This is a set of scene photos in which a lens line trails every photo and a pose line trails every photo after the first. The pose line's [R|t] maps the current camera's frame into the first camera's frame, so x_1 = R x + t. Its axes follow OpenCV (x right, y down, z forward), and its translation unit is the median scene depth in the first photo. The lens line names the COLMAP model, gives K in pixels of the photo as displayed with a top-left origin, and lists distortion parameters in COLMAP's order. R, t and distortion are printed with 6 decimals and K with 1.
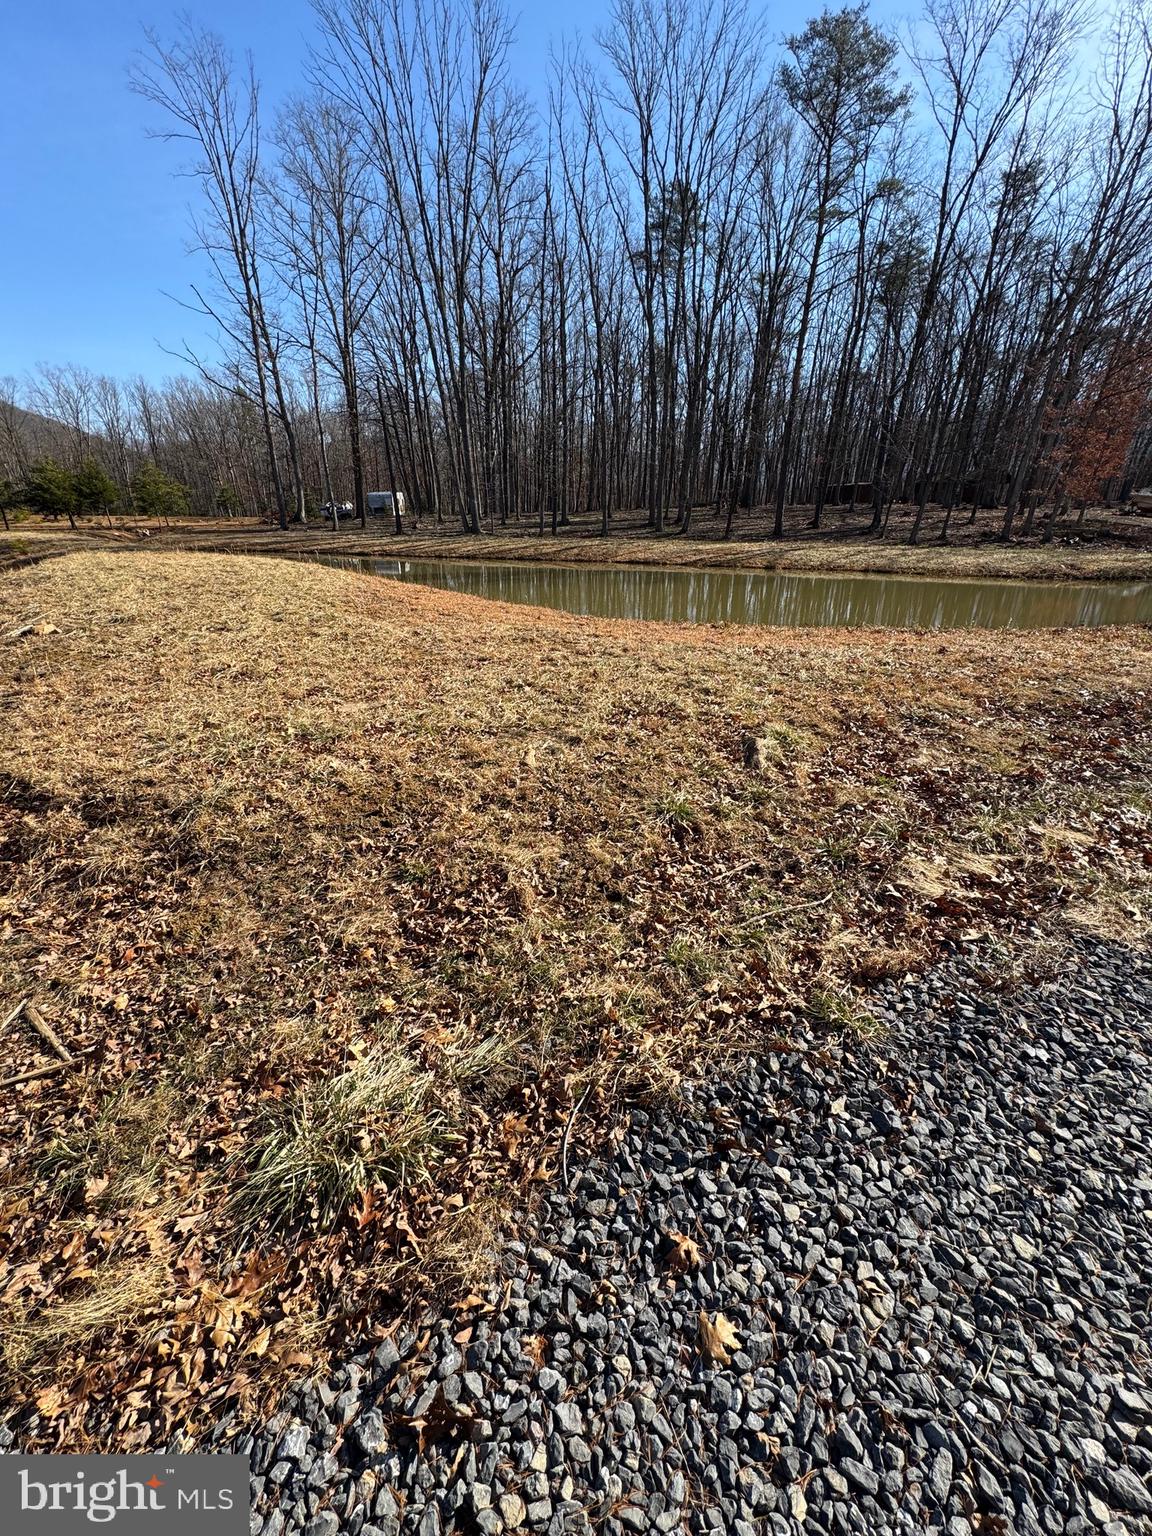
lens RADIAL K [[614.0, 0, 576.0], [0, 614.0, 768.0], [0, 0, 1]] dist [0.000826, 0.000323]
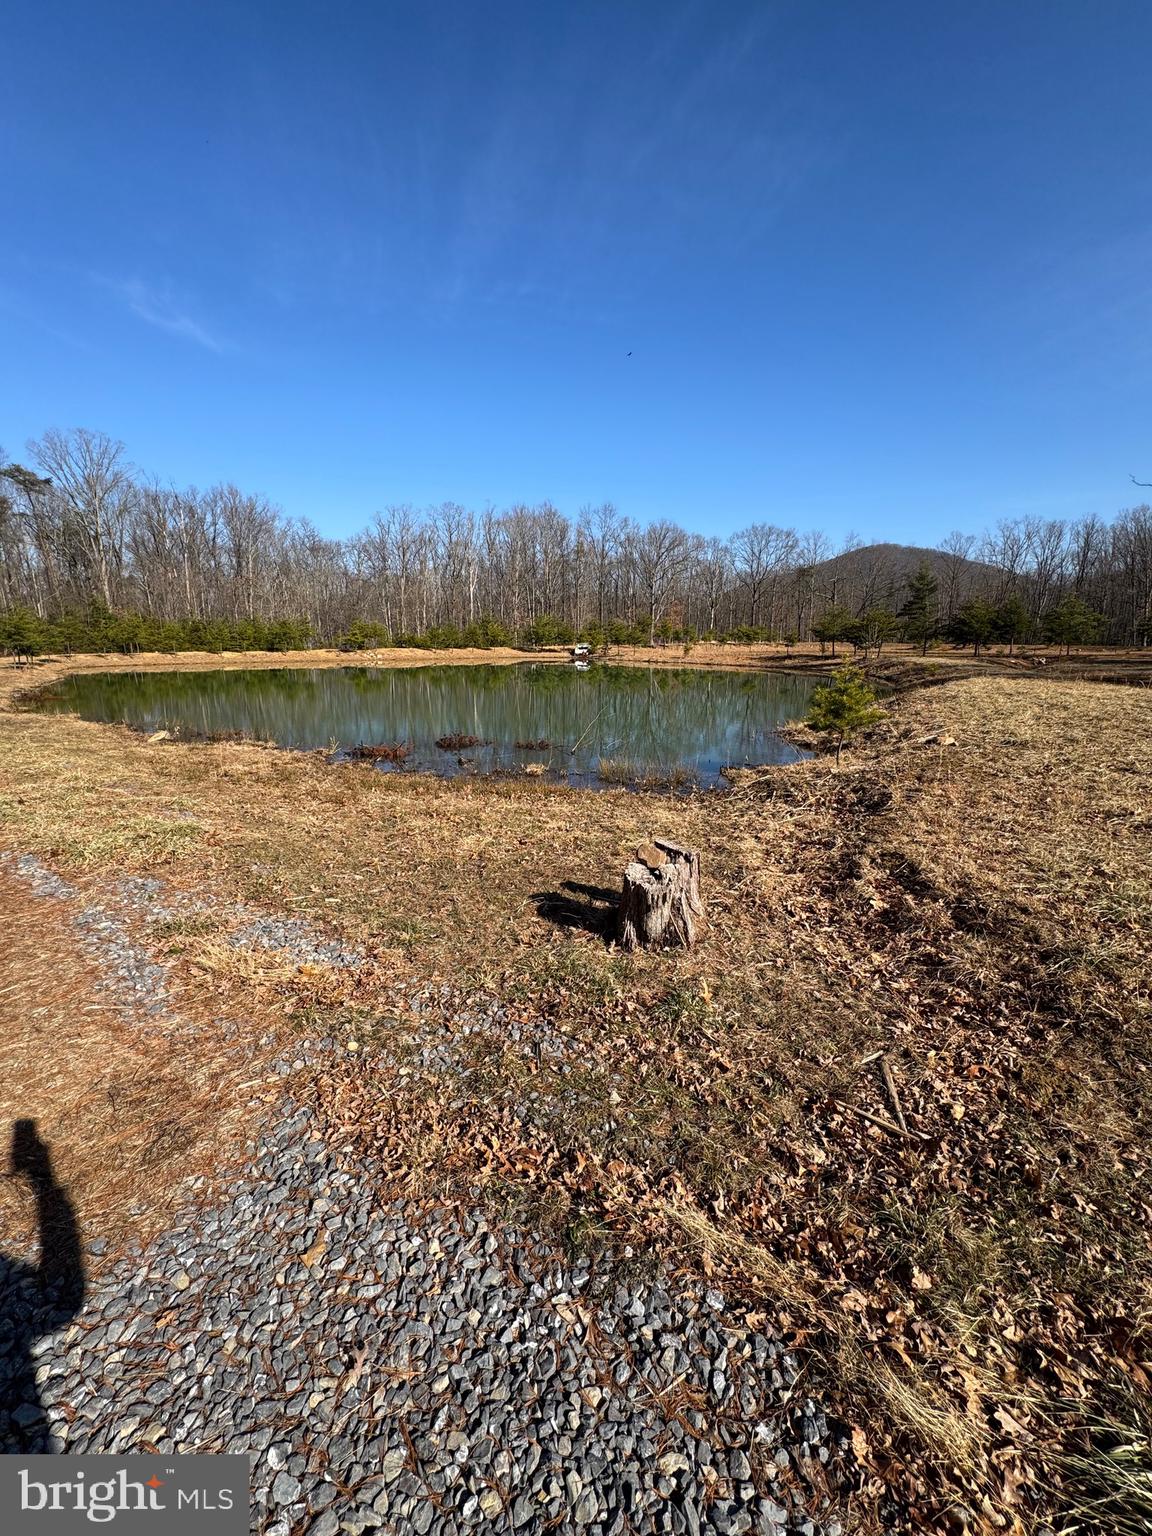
lens RADIAL K [[614.0, 0, 576.0], [0, 614.0, 768.0], [0, 0, 1]] dist [0.000826, 0.000323]
pose [[0.346159, 0.186722, -0.919407, -0.125934], [-0.358255, 0.932037, 0.054403, 0.023141], [0.867080, 0.310550, 0.389527, -0.105679]]
